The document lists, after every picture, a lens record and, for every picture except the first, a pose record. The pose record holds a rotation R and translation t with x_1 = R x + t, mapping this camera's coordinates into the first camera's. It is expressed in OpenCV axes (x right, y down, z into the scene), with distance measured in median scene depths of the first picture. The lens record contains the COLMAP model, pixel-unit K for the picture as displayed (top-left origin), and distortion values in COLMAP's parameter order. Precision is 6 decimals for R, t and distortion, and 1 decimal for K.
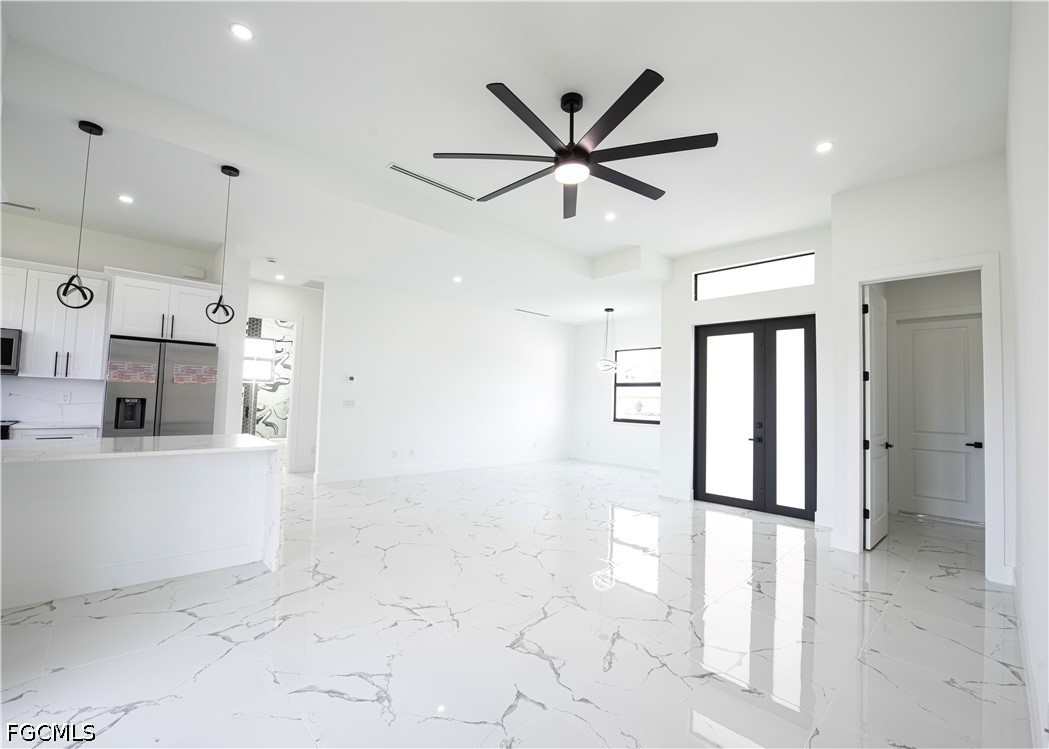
lens RADIAL K [[447.7, 0, 521.9], [0, 447.7, 379.8], [0, 0, 1]] dist [0.001822, 0.000052]
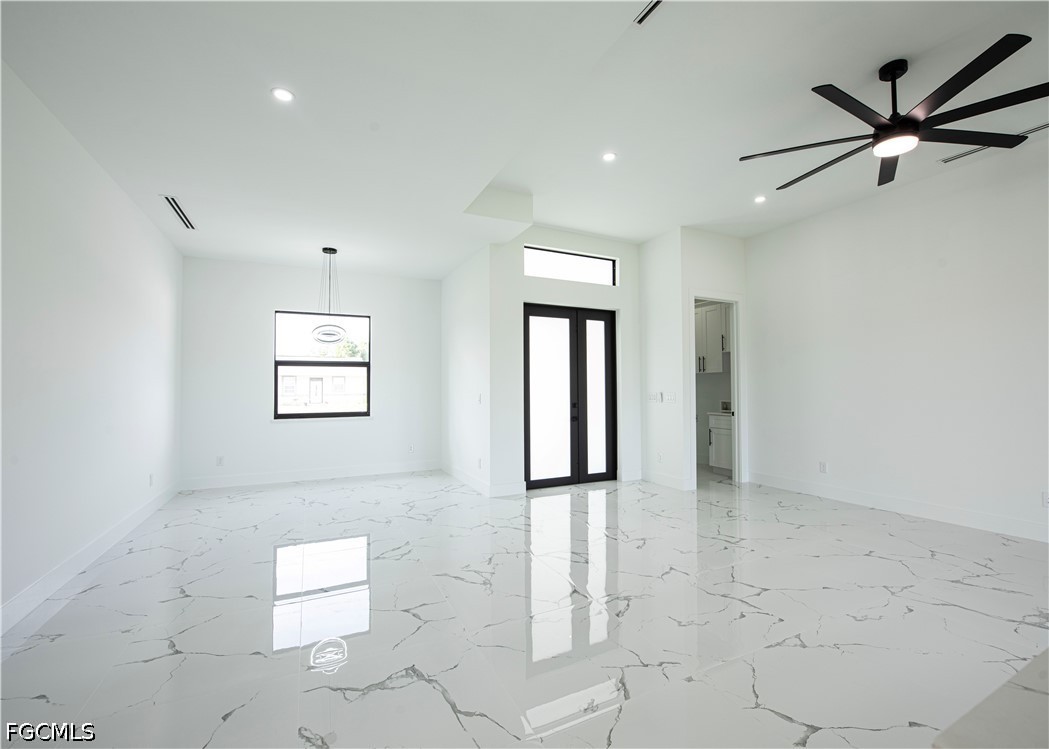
lens RADIAL K [[447.7, 0, 521.9], [0, 447.7, 379.8], [0, 0, 1]] dist [0.001822, 0.000052]
pose [[0.299425, -0.015313, 0.953997, -0.531063], [-0.028228, 0.999291, 0.024900, 0.015978], [-0.953702, -0.034385, 0.298780, 0.789378]]
